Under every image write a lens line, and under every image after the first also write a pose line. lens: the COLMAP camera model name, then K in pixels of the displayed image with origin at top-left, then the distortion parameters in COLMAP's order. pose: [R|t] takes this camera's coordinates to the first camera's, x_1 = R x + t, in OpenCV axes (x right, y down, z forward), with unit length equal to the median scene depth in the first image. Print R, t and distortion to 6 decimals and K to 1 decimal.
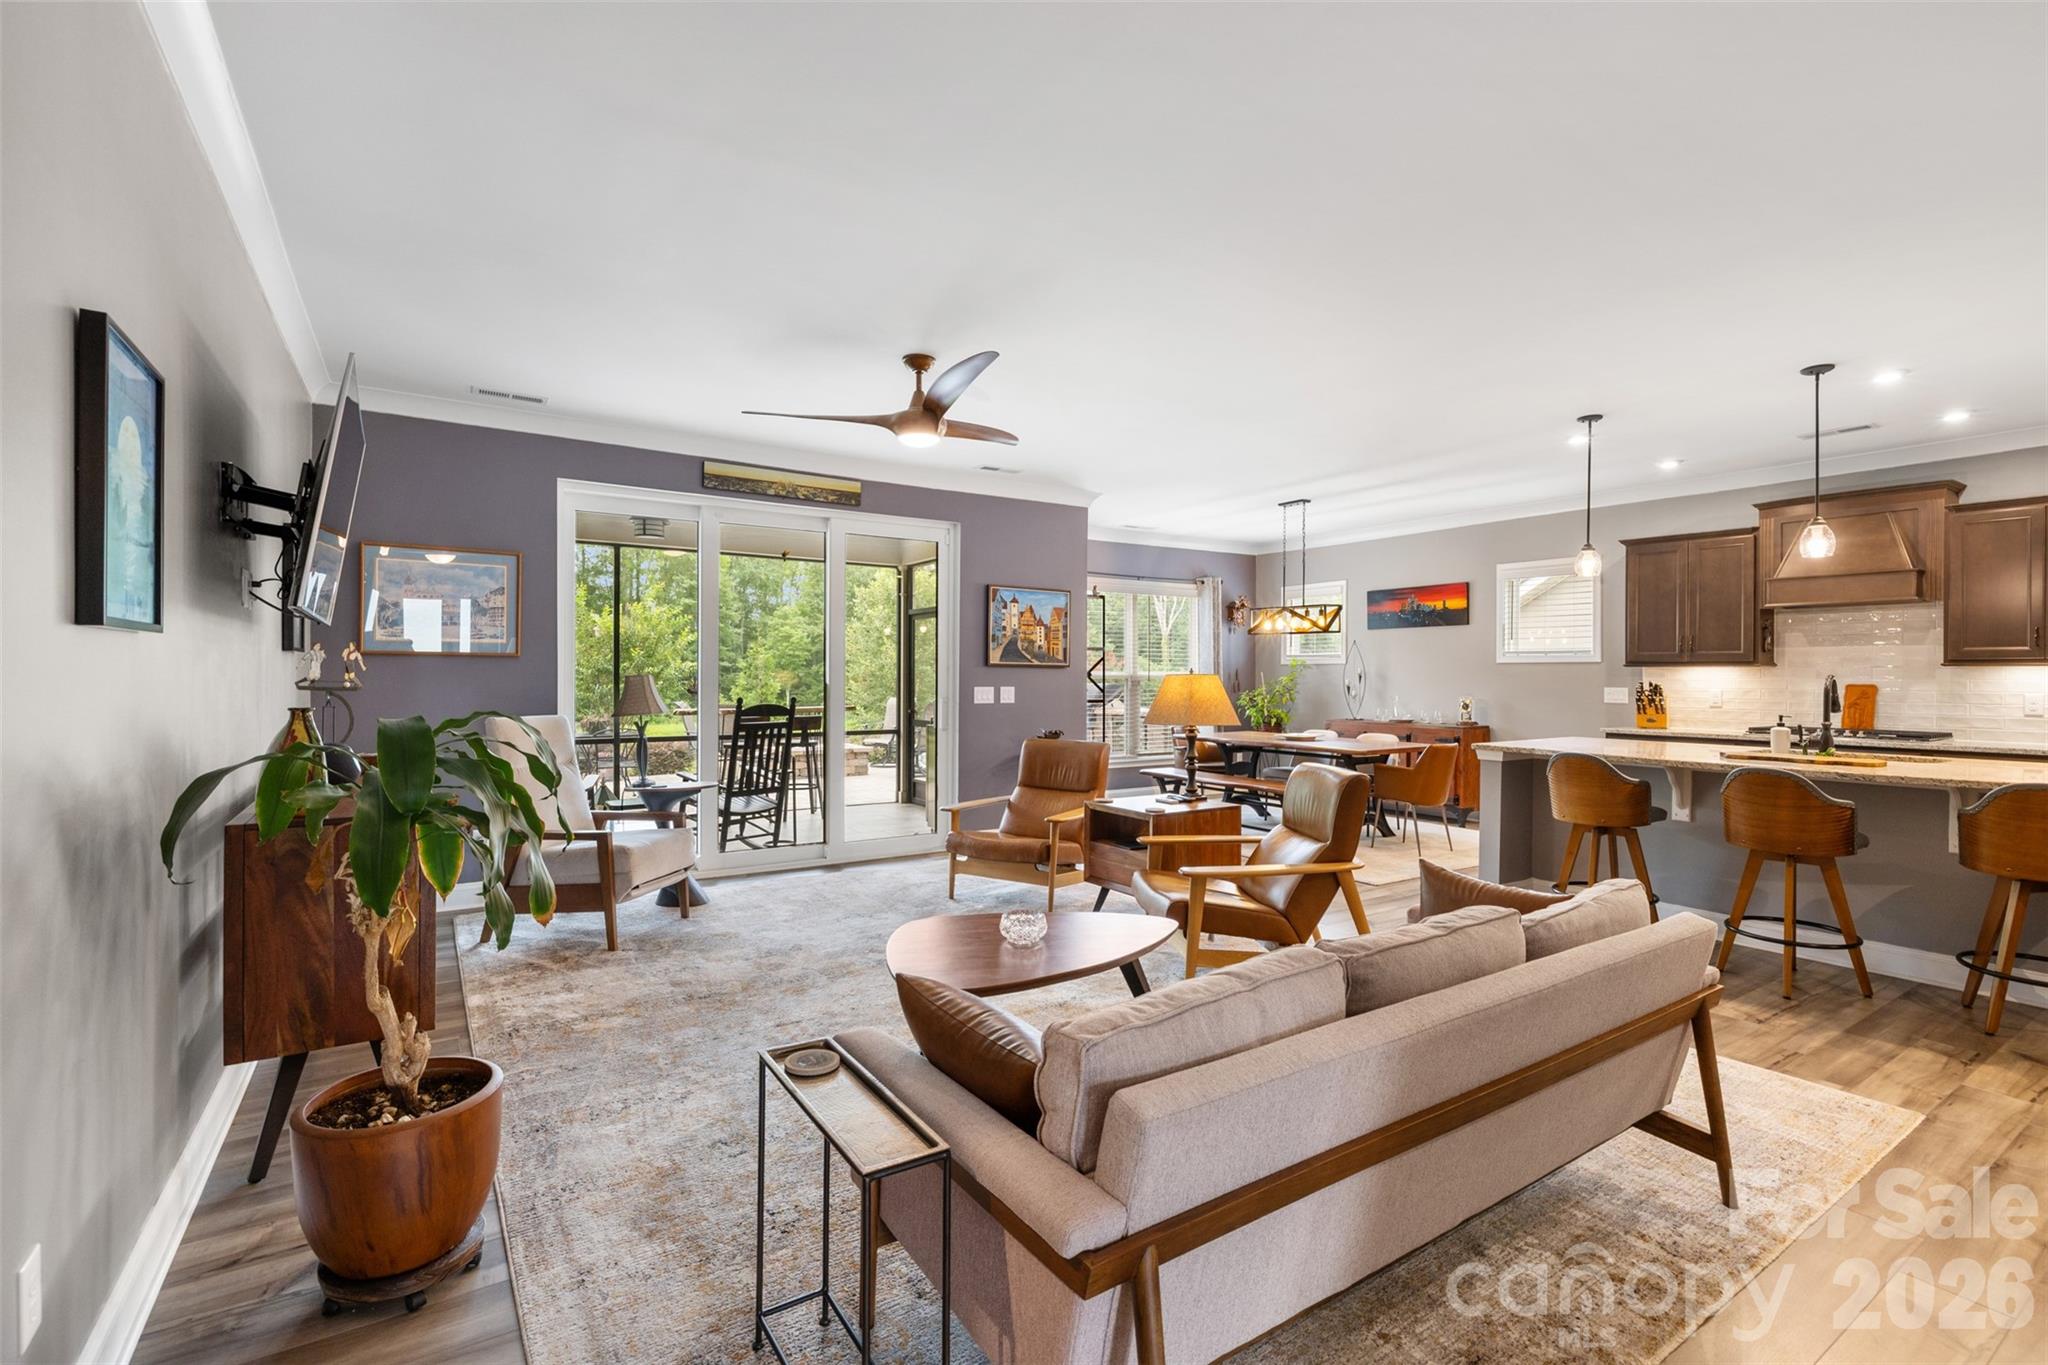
lens RADIAL K [[931.0, 0, 1023.8], [0, 931.0, 671.5], [0, 0, 1]] dist [-0.007487, -0.000830]
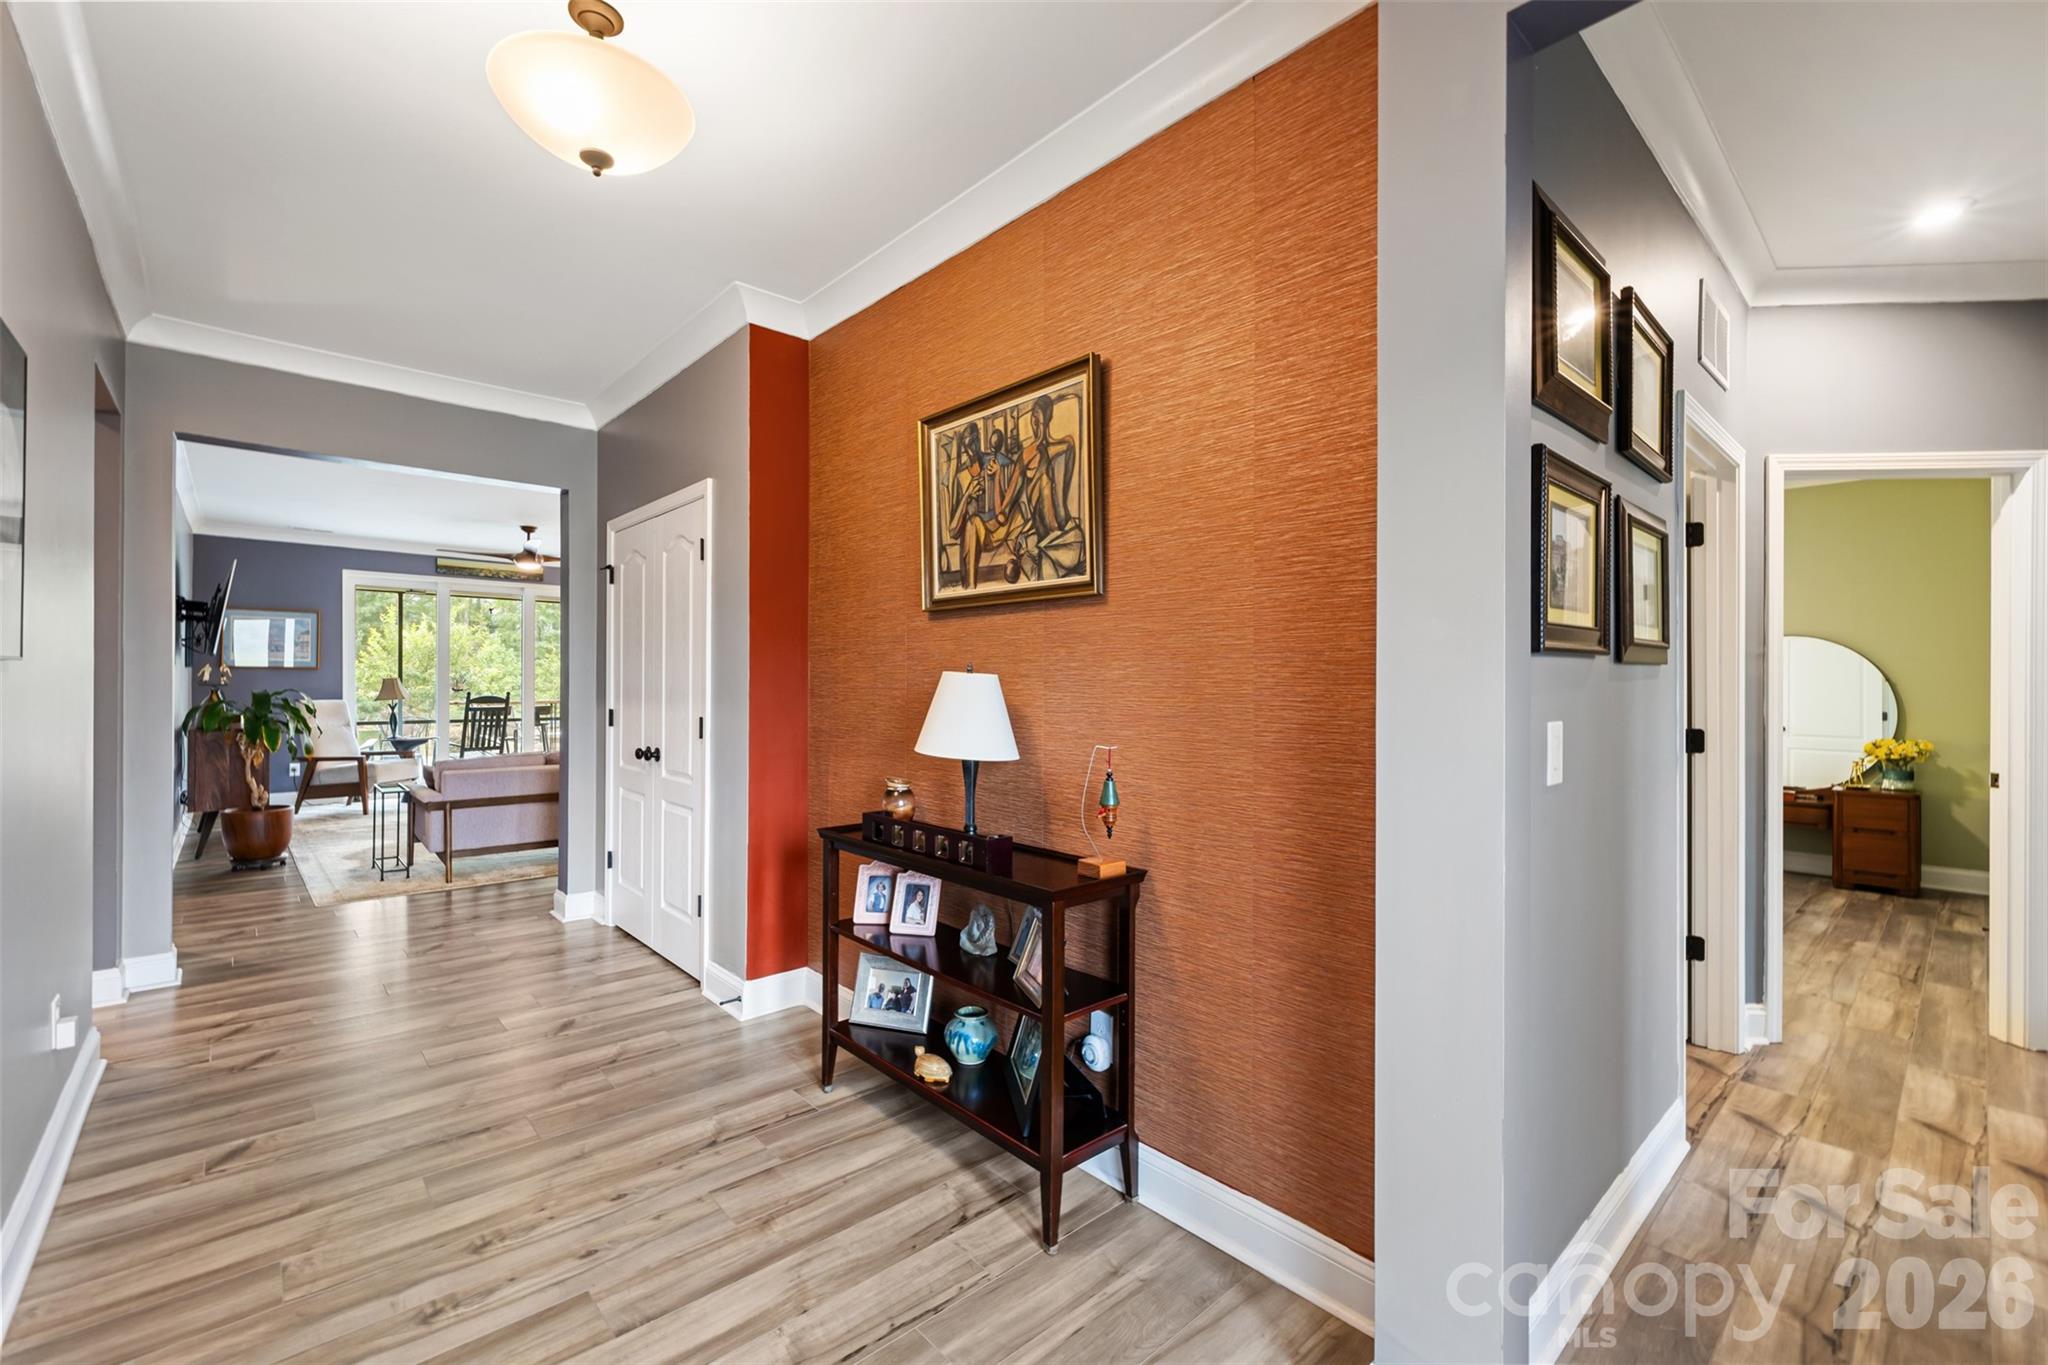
lens RADIAL K [[891.2, 0, 1029.2], [0, 891.2, 677.9], [0, 0, 1]] dist [0.005188, 0.000211]
pose [[0.989512, -0.000004, 0.144452, 0.445536], [-0.000315, 0.999998, 0.002187, -0.001426], [-0.144452, -0.002210, 0.989509, -0.717204]]
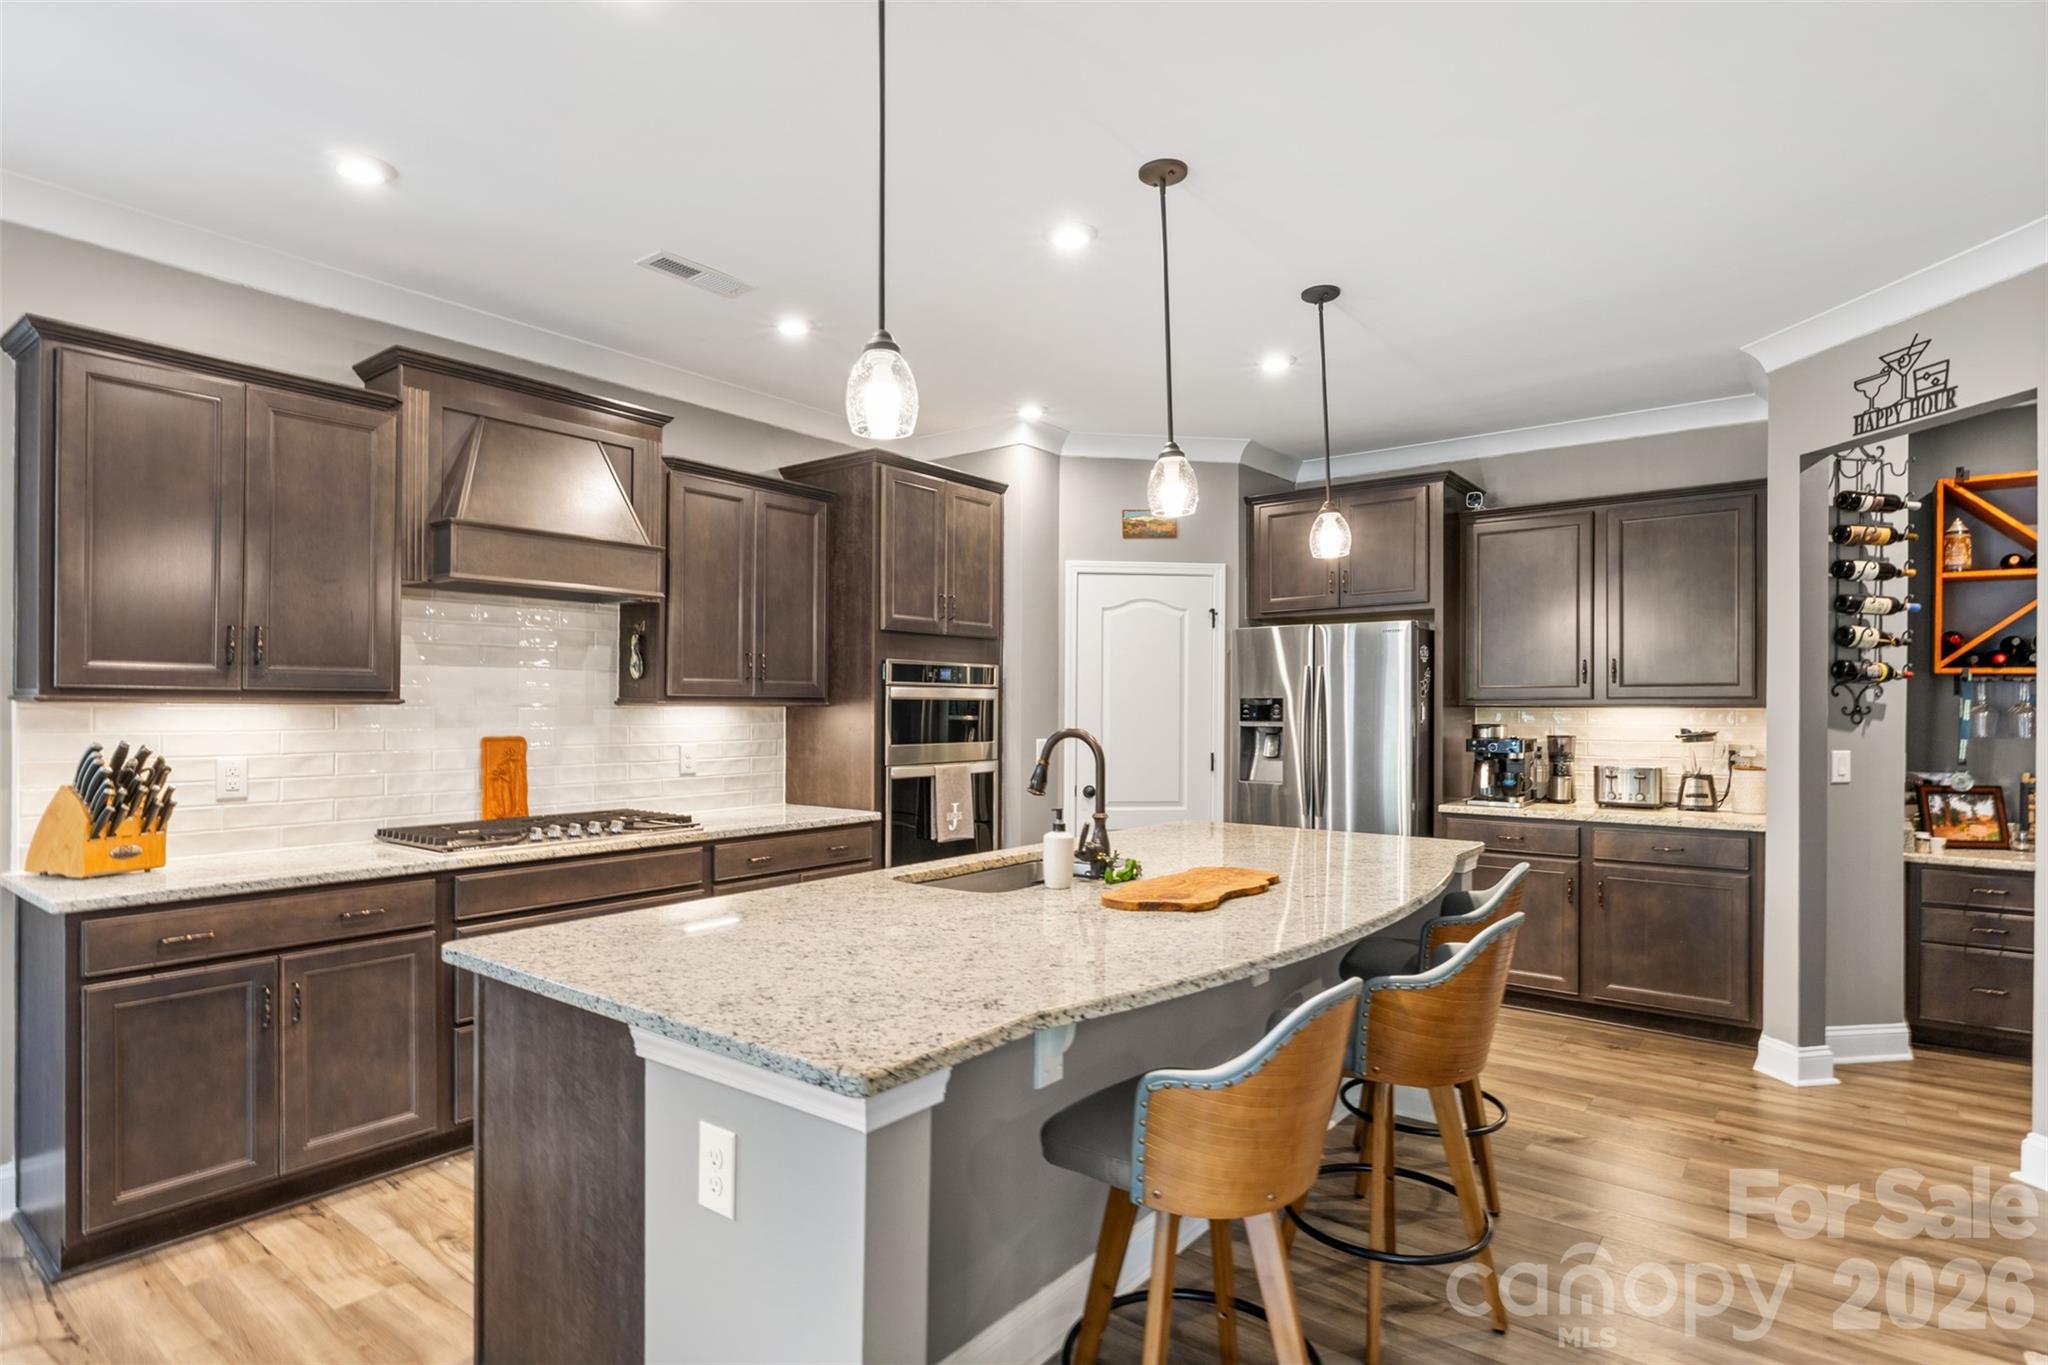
lens RADIAL K [[1049.0, 0, 1006.7], [0, 1049.0, 707.1], [0, 0, 1]] dist [0.001885, -0.001565]
pose [[-0.305482, -0.002572, 0.952194, 0.186414], [-0.004747, 0.999988, 0.001178, -0.005682], [-0.952186, -0.004160, -0.305491, 0.805448]]
